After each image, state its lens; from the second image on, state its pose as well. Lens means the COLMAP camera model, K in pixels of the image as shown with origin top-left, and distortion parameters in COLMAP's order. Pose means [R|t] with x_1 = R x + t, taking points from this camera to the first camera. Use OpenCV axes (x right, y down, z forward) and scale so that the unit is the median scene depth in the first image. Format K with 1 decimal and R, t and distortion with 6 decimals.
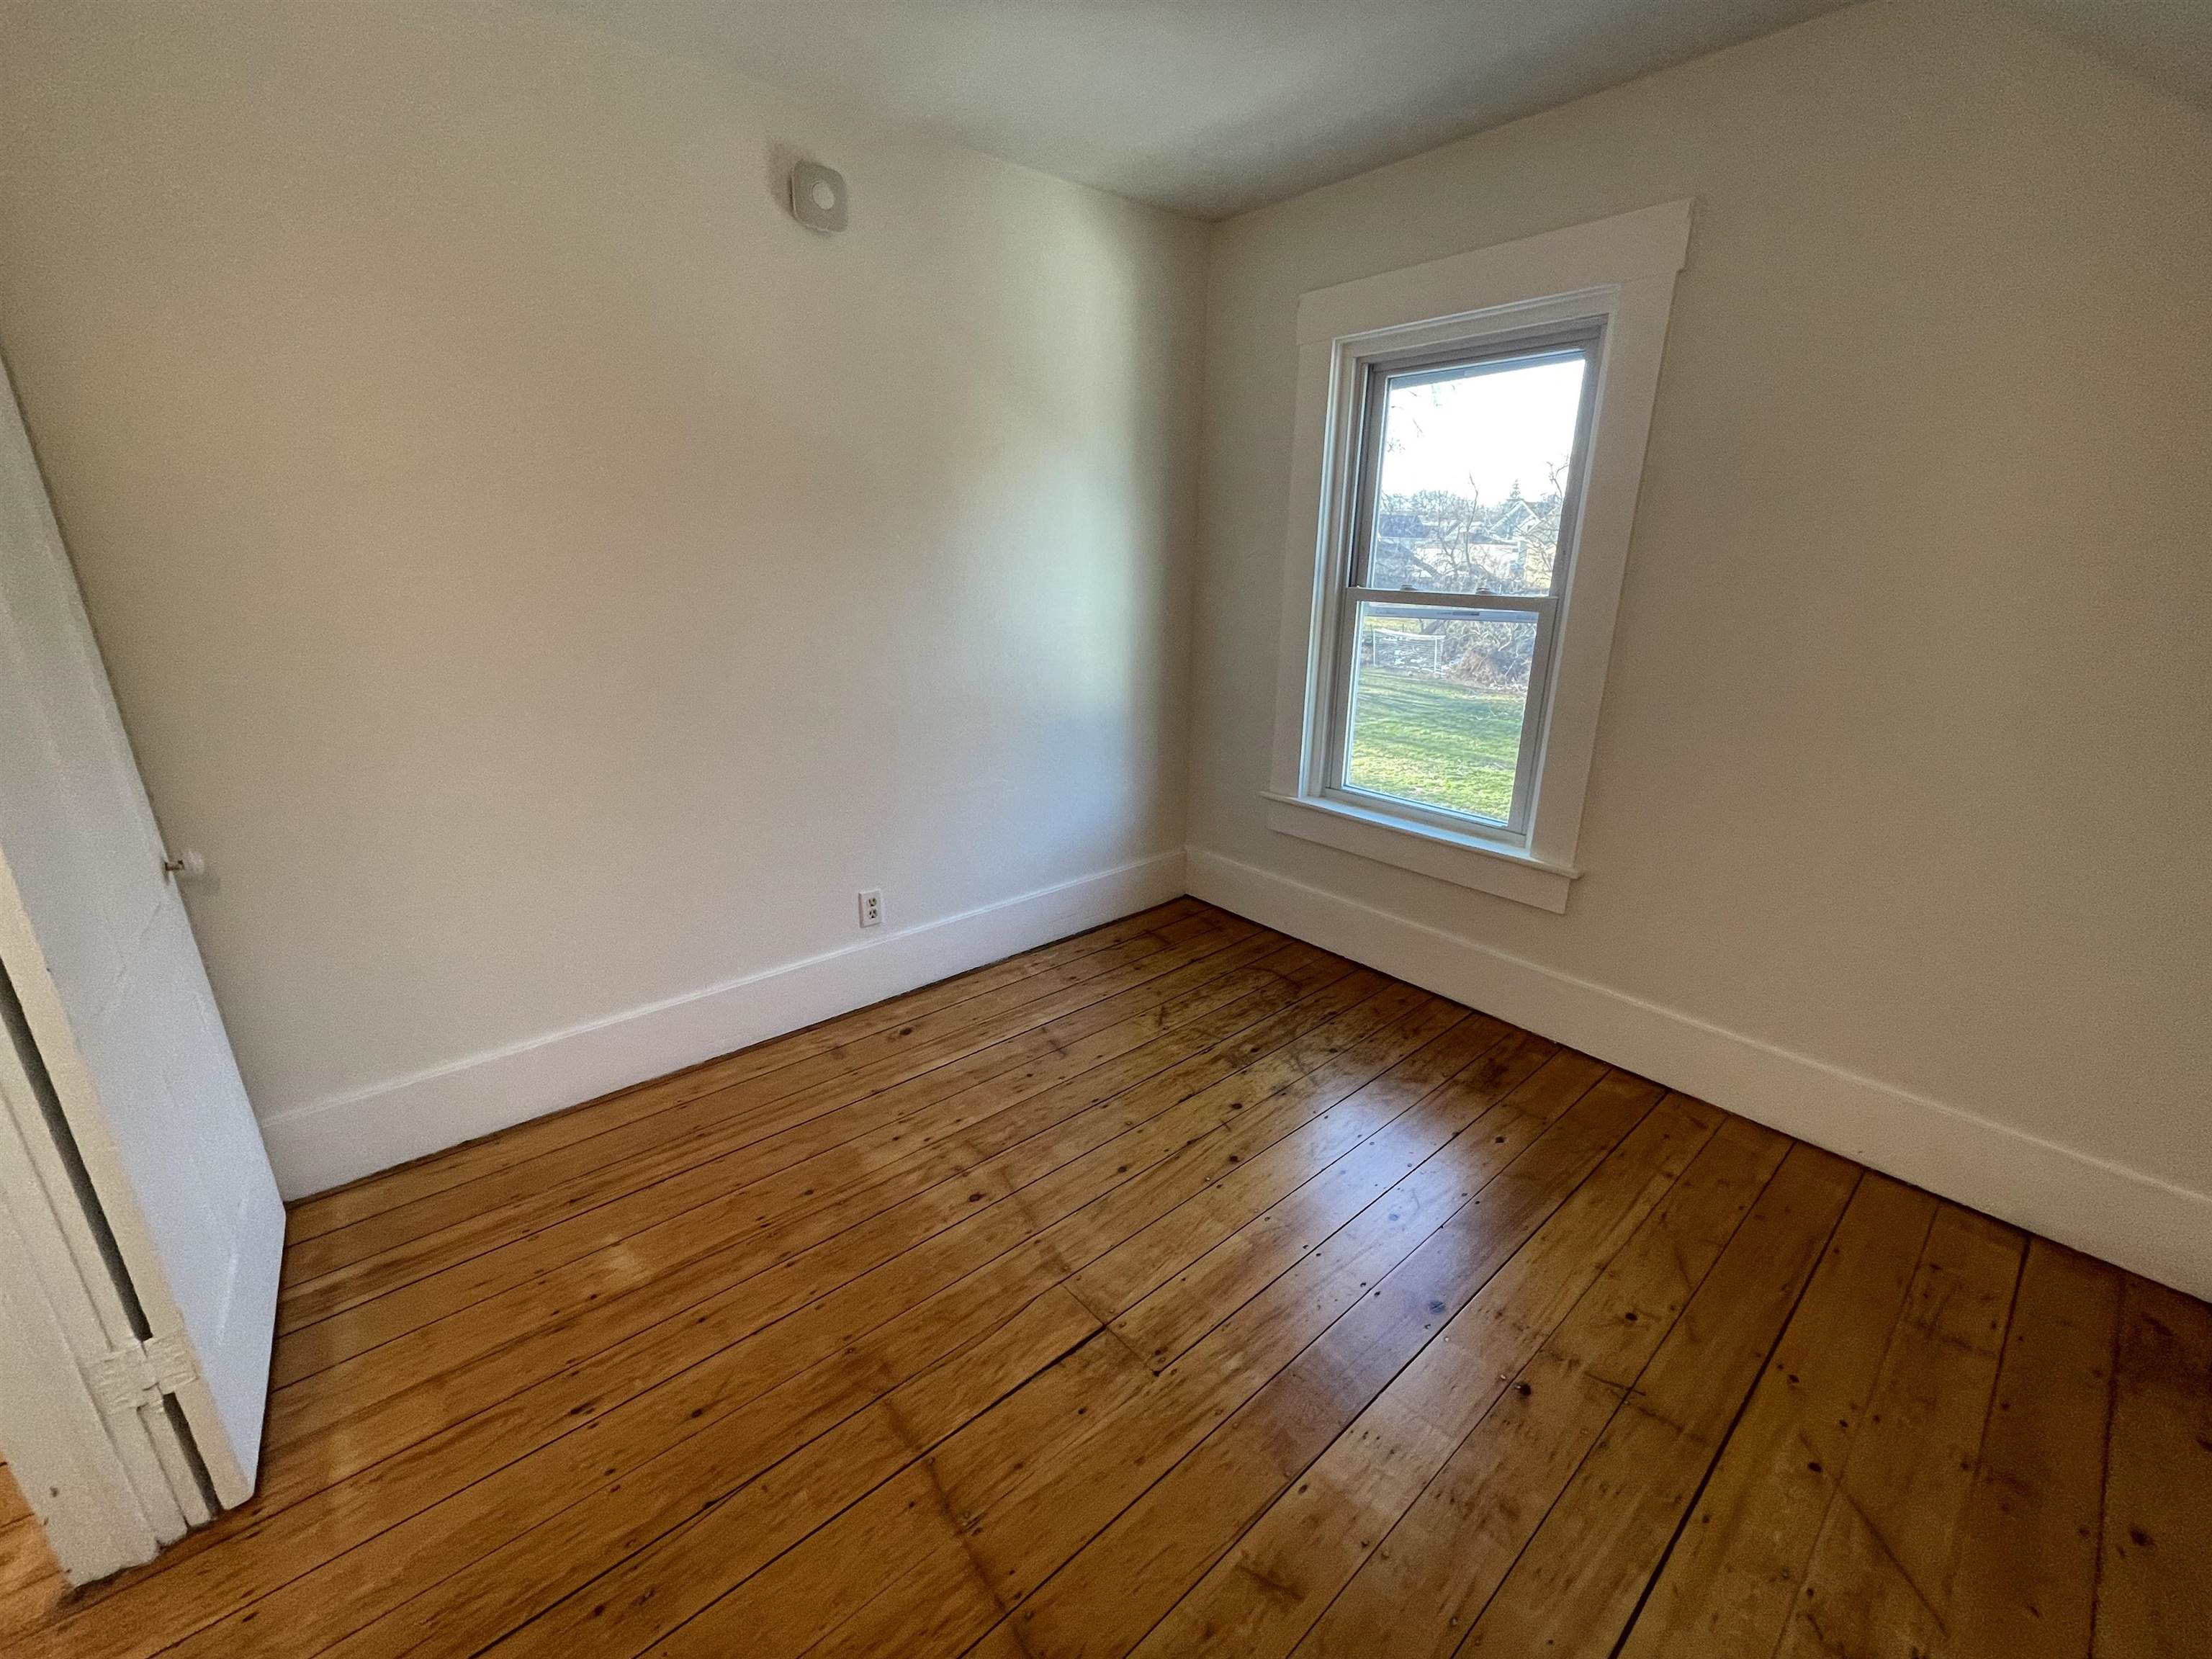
lens RADIAL K [[891.5, 0, 1107.6], [0, 891.5, 831.8], [0, 0, 1]] dist [-0.001640, -0.000238]
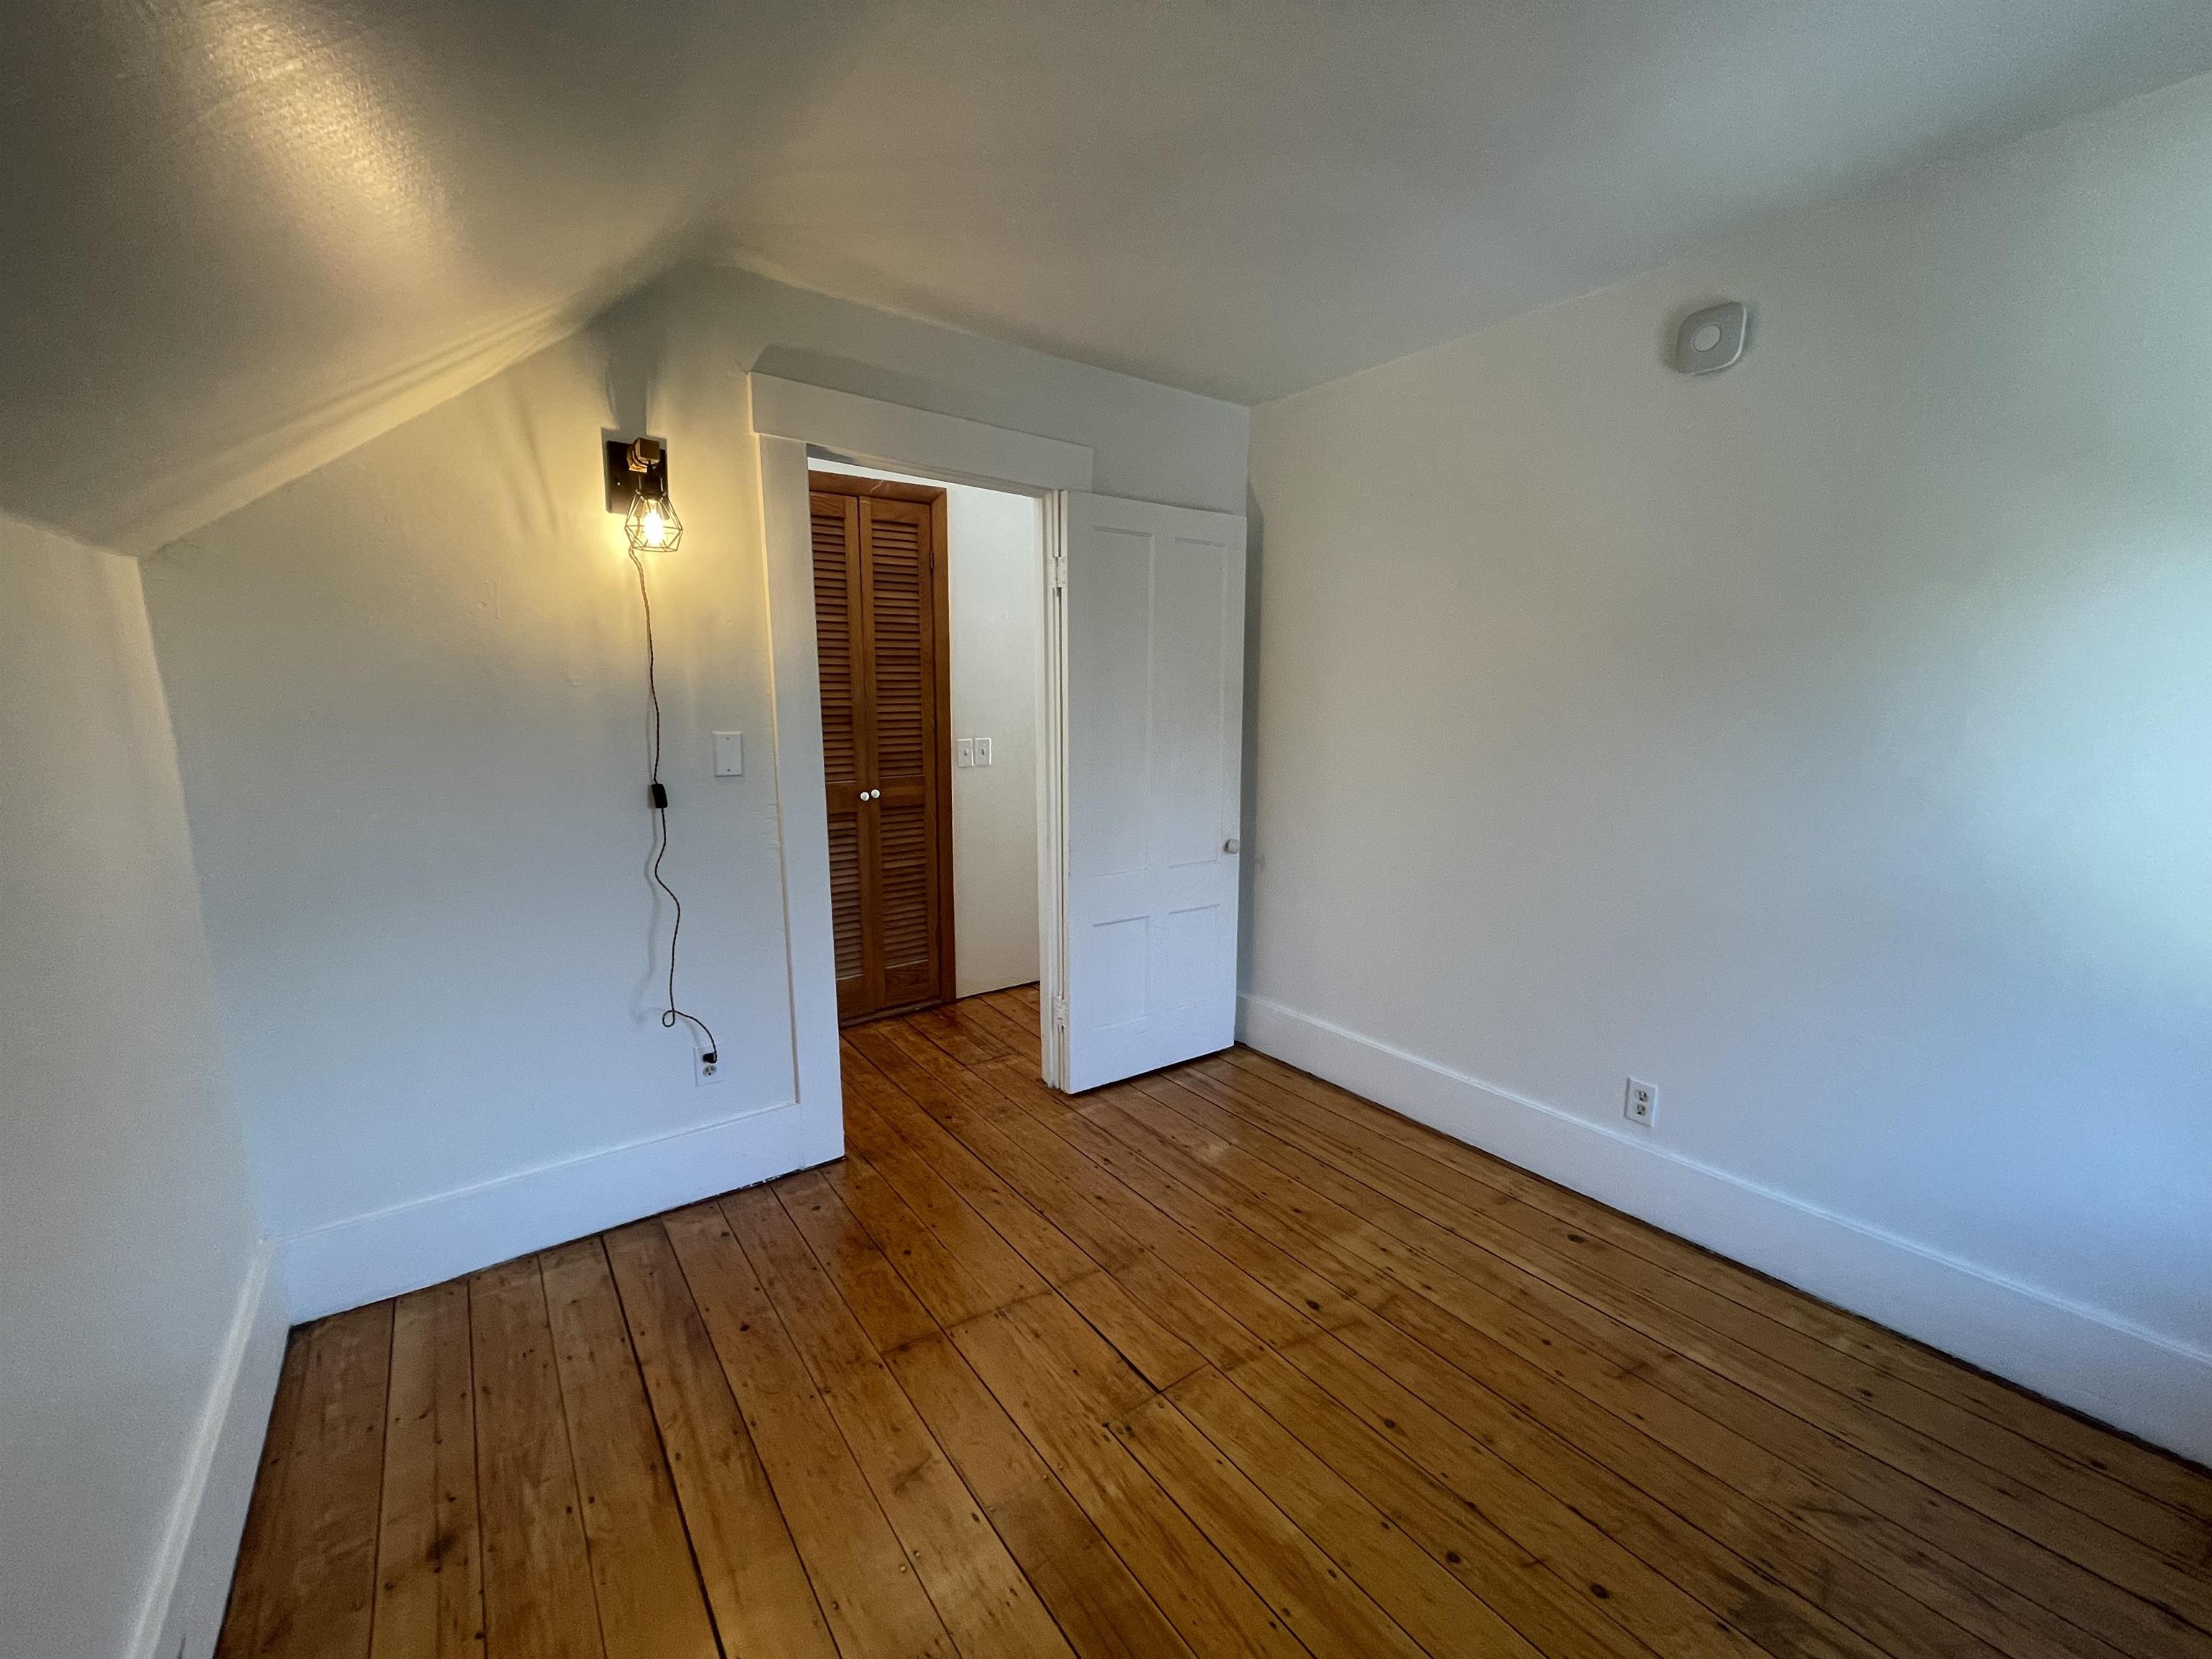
lens RADIAL K [[891.5, 0, 1107.6], [0, 891.5, 831.8], [0, 0, 1]] dist [-0.001640, -0.000238]
pose [[-0.077338, 0.149044, -0.985802, 0.805315], [-0.303827, 0.938210, 0.165684, -0.200635], [0.949583, 0.312327, -0.027275, 0.634803]]
